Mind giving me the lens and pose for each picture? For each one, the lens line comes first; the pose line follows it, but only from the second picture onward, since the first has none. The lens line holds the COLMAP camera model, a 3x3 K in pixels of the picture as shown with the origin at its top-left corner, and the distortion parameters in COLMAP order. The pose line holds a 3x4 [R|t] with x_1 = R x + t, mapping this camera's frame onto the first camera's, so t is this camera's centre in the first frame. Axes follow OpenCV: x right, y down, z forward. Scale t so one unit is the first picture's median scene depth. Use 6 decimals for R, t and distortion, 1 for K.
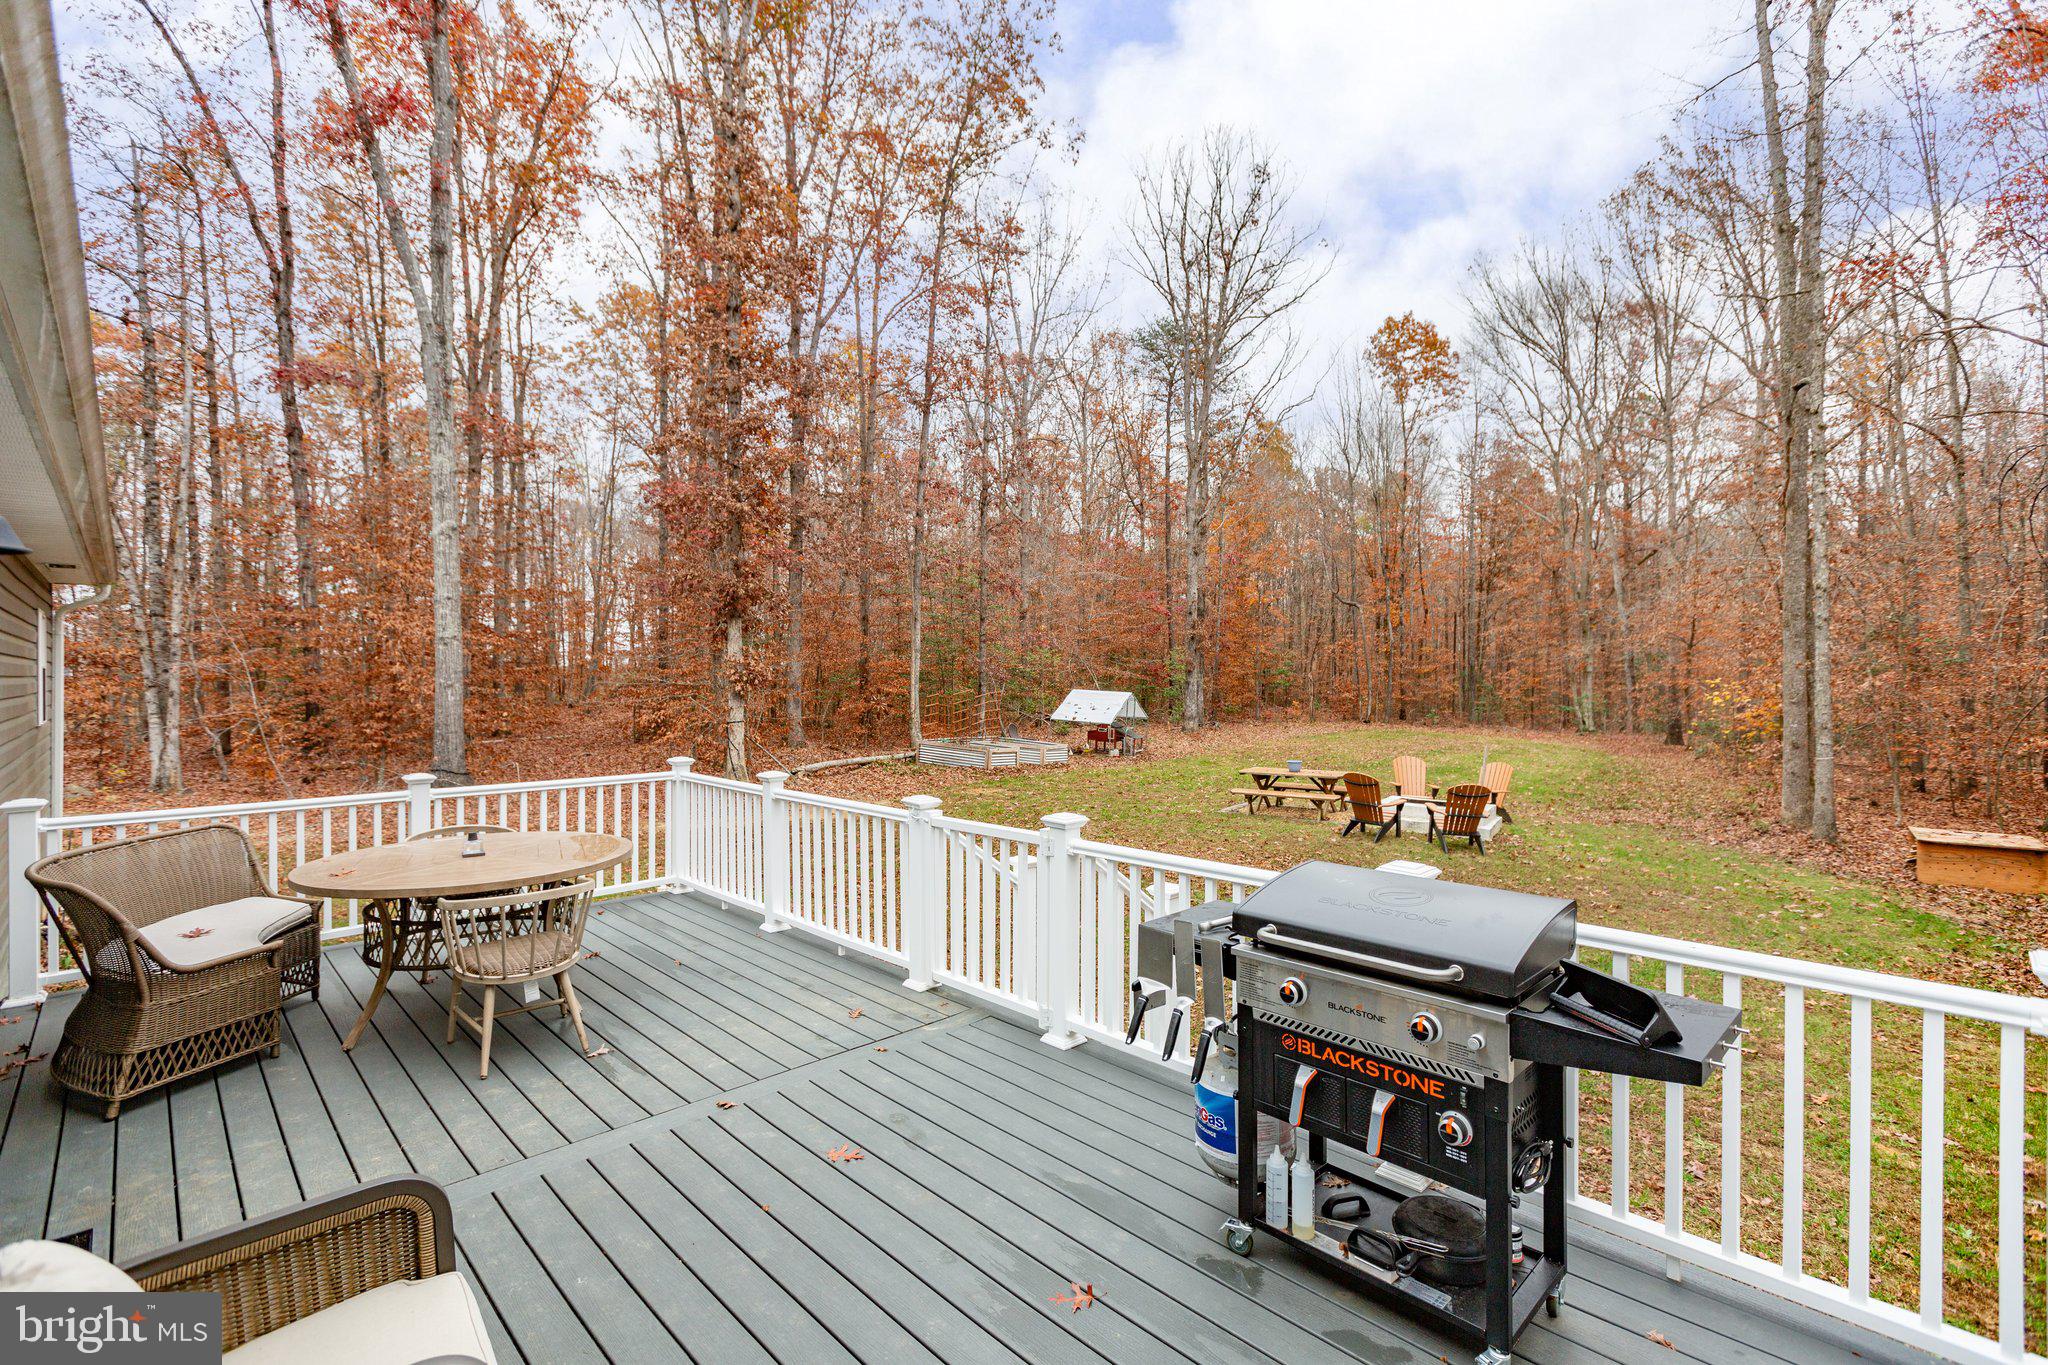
lens RADIAL K [[932.7, 0, 1024.9], [0, 932.7, 674.8], [0, 0, 1]] dist [0.016824, -0.000086]
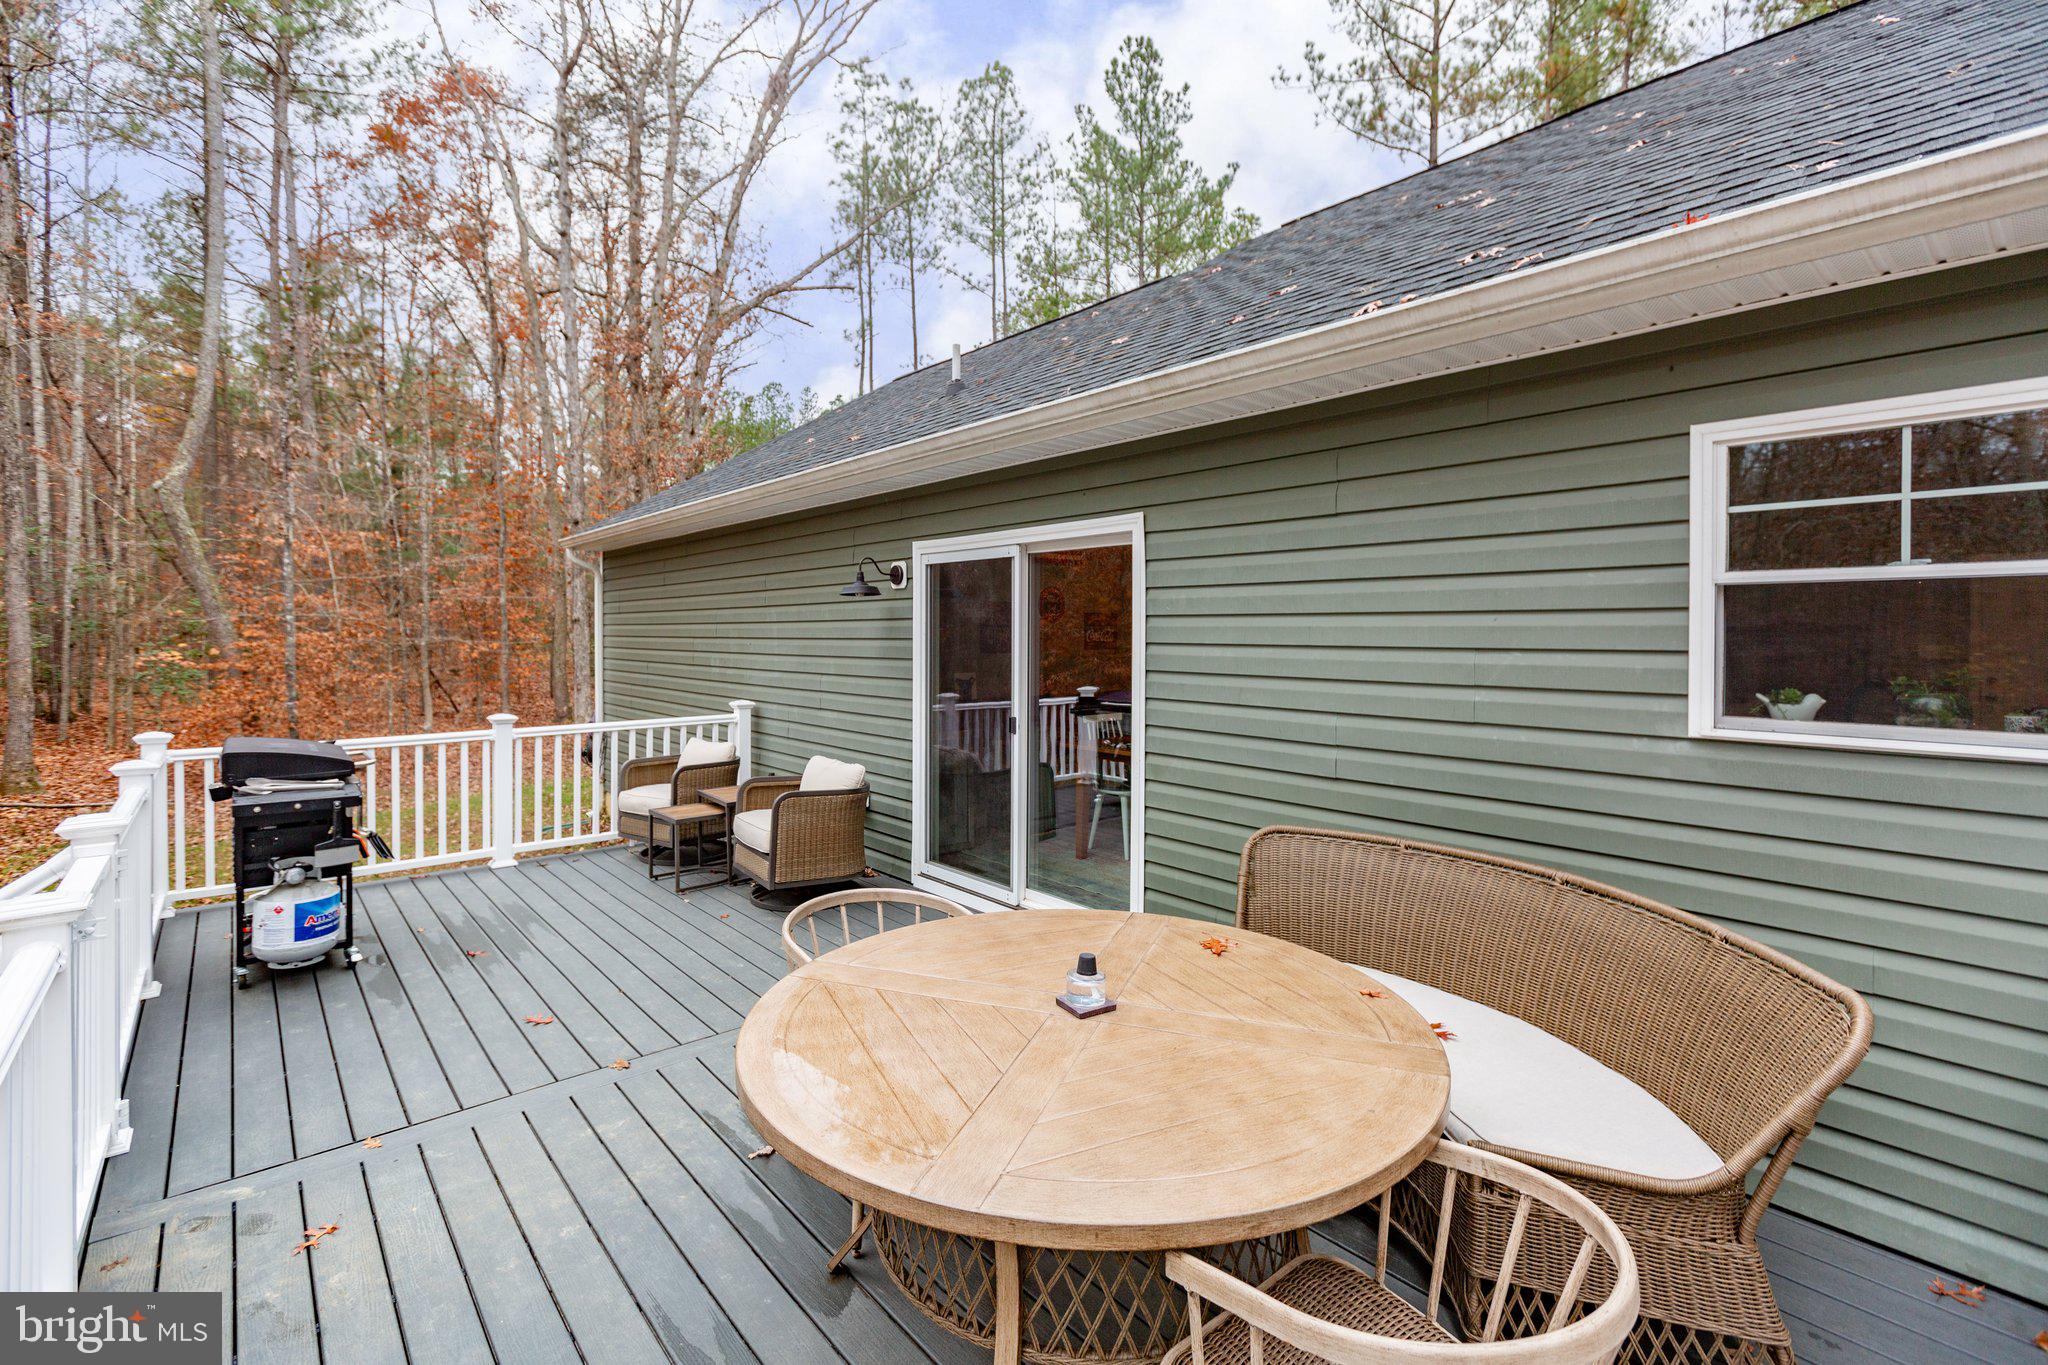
lens RADIAL K [[901.7, 0, 1024.8], [0, 901.7, 670.7], [0, 0, 1]] dist [-0.001480, -0.000611]
pose [[-0.998935, -0.006029, 0.045751, -0.660877], [-0.004278, 0.999258, 0.038266, 0.019737], [-0.045948, 0.038030, -0.998220, 1.614767]]
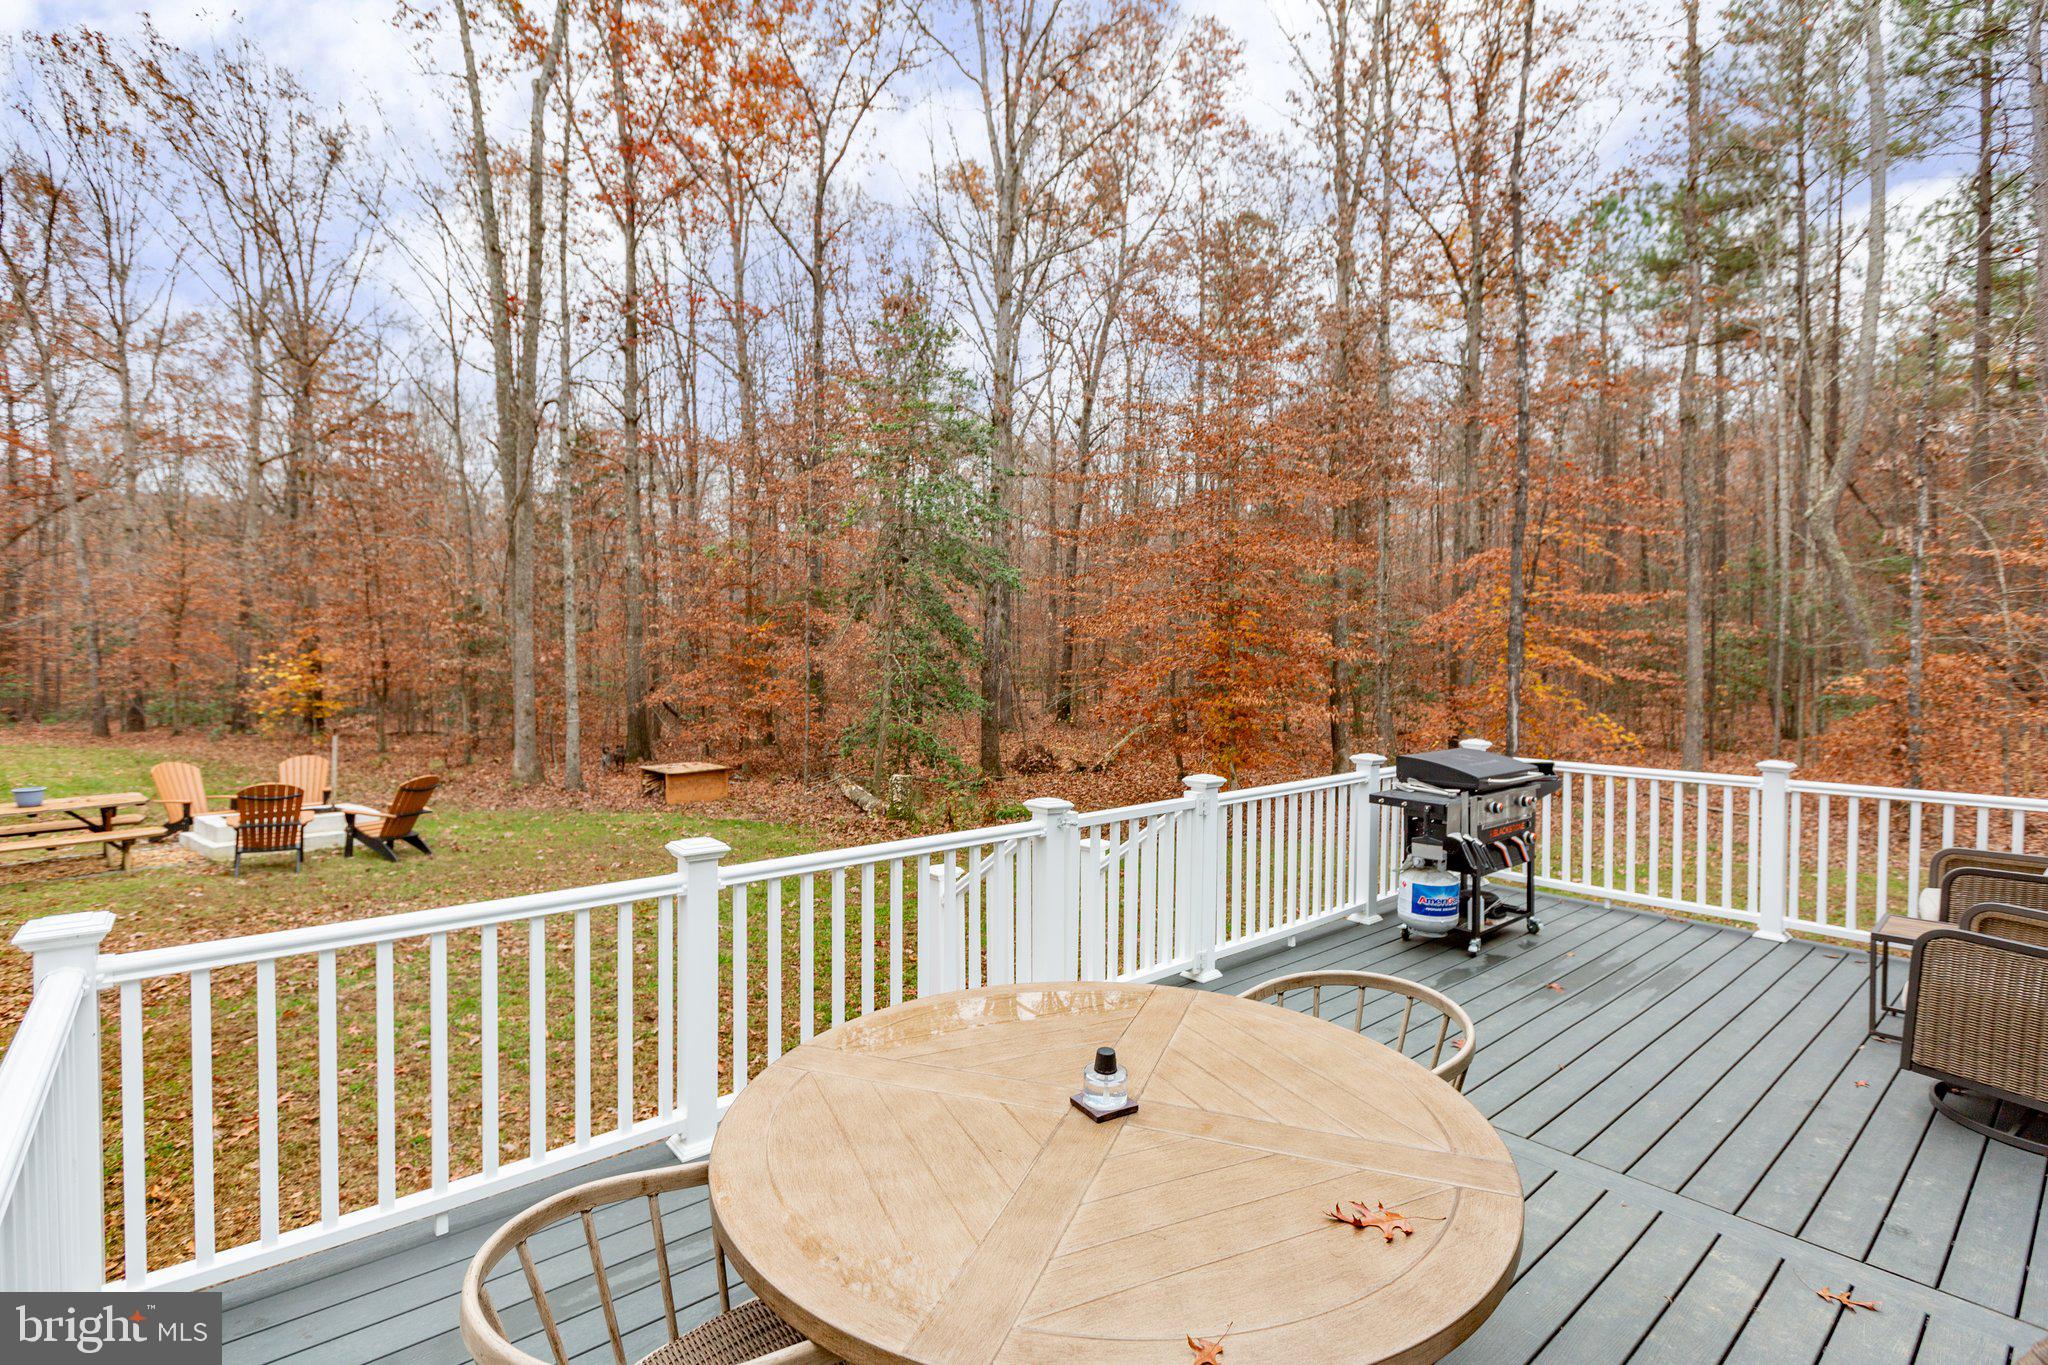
lens RADIAL K [[952.8, 0, 1024.0], [0, 952.8, 682.5], [0, 0, 1]] dist [-0.003334, -0.000676]
pose [[0.060997, -0.032234, 0.997617, -1.113316], [-0.001947, 0.999473, 0.032413, 0.002299], [-0.998136, -0.003919, 0.060902, 1.156082]]
